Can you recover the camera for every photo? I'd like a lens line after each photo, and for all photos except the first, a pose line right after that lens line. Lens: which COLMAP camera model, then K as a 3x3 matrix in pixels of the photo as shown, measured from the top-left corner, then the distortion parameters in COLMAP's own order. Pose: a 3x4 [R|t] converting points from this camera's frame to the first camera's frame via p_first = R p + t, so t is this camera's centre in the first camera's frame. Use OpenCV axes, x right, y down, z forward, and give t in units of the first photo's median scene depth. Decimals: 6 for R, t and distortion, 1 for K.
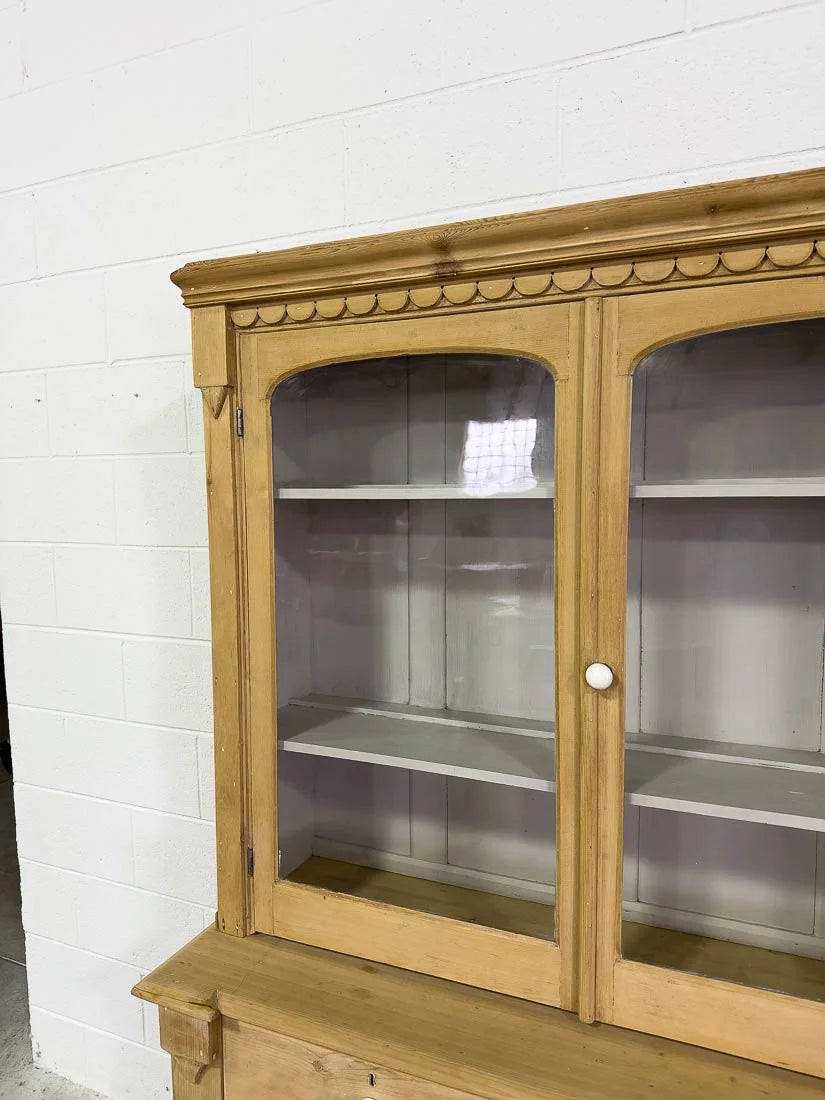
lens RADIAL K [[777.1, 0, 415.8], [0, 777.1, 572.8], [0, 0, 1]] dist [0.065805, -0.083545]
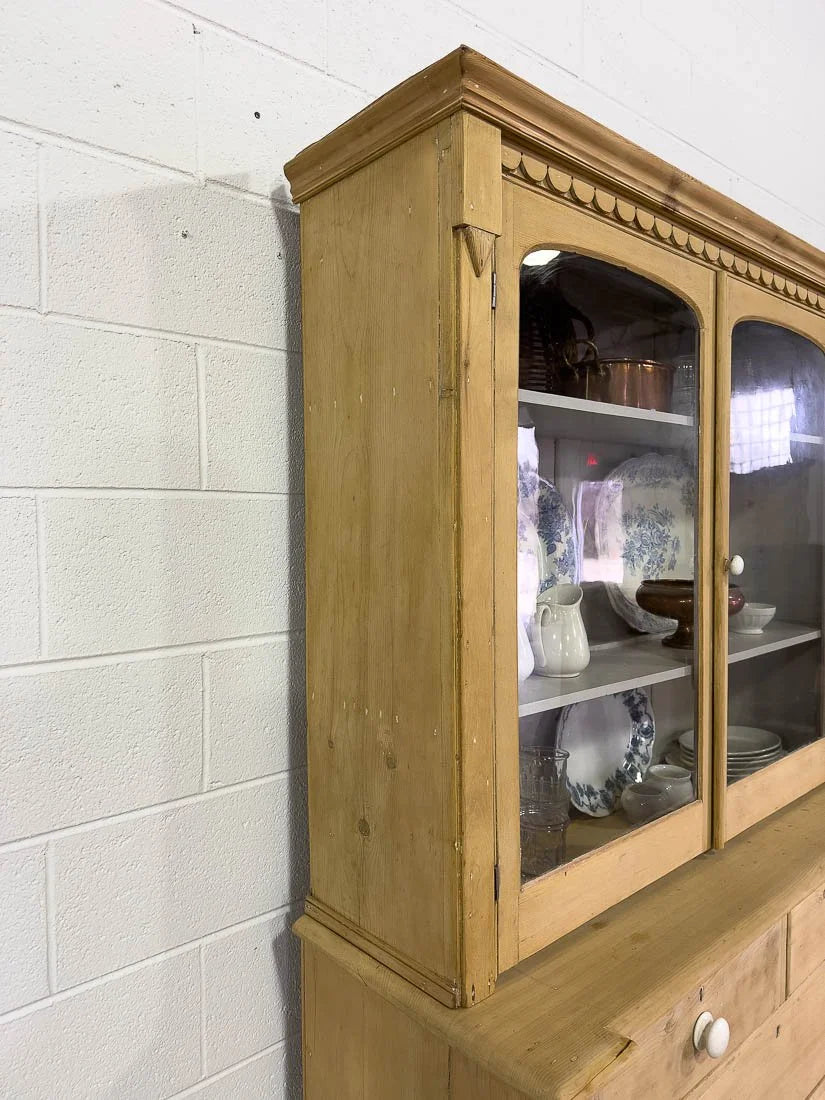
lens RADIAL K [[757.6, 0, 387.7], [0, 757.6, 550.3], [0, 0, 1]] dist [0.036348, -0.064740]
pose [[0.445493, -0.034752, 0.894611, -1.022947], [0.084783, 0.996393, -0.003514, 0.057867], [-0.891262, 0.077413, 0.446832, 0.854329]]
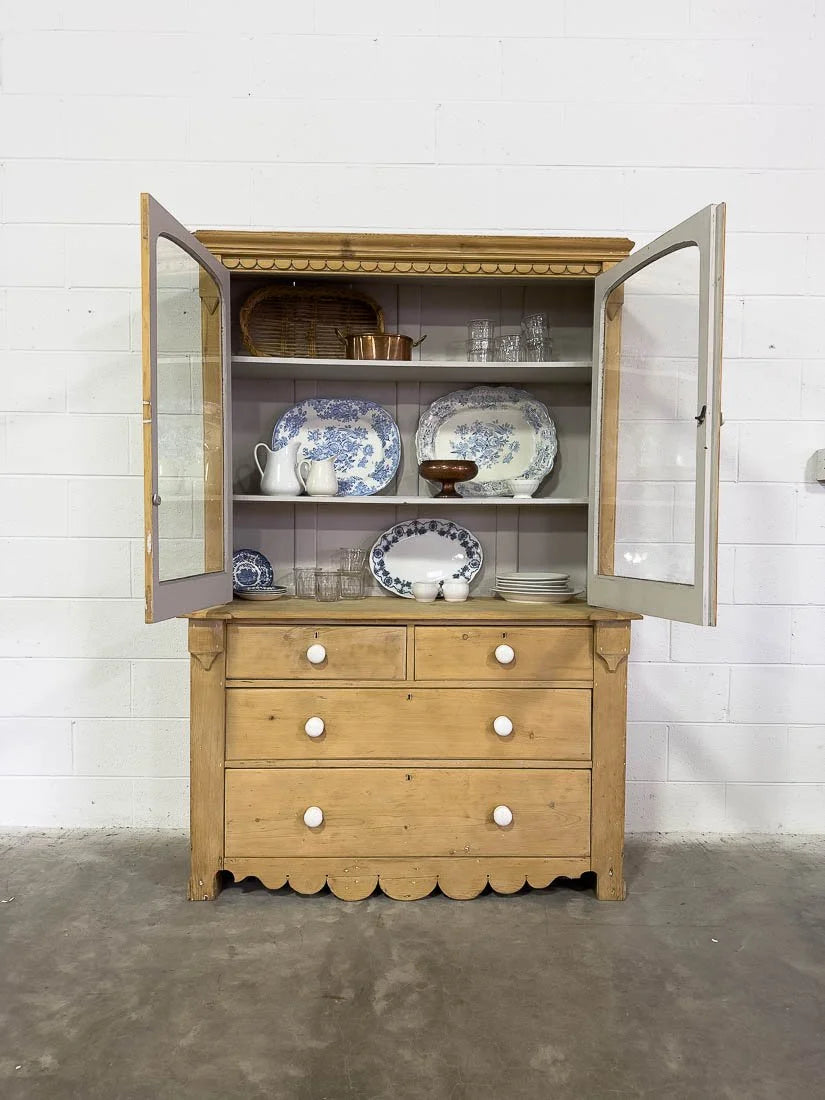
lens RADIAL K [[741.4, 0, 410.8], [0, 741.4, 562.0], [0, 0, 1]] dist [0.094134, -0.127896]
pose [[0.914579, -0.003348, 0.404394, -0.599982], [0.020411, 0.999073, -0.037891, 0.511194], [-0.403892, 0.042909, 0.913800, -0.870712]]
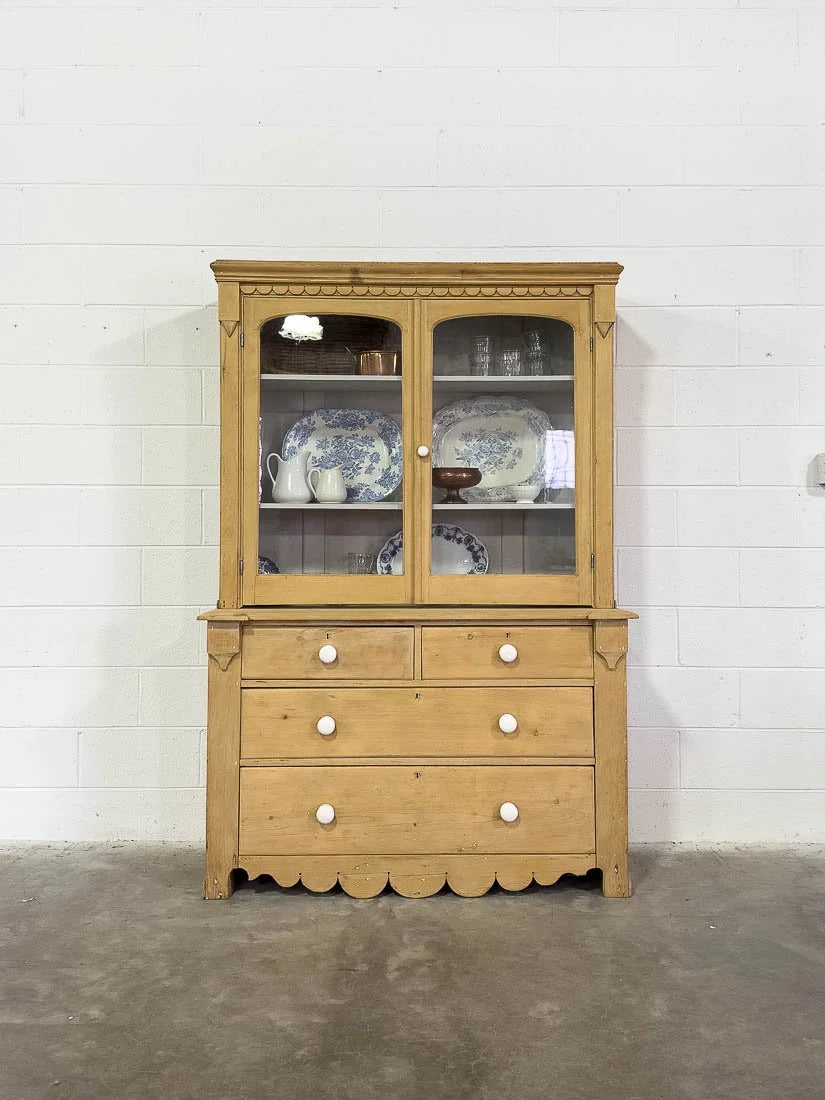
lens RADIAL K [[925.4, 0, 410.8], [0, 925.4, 502.5], [0, 0, 1]] dist [0.089951, -0.153662]
pose [[0.917618, 0.020558, 0.396931, -0.841036], [0.028294, 0.992749, -0.116828, 0.562200], [-0.396455, 0.118434, 0.910383, -1.416569]]
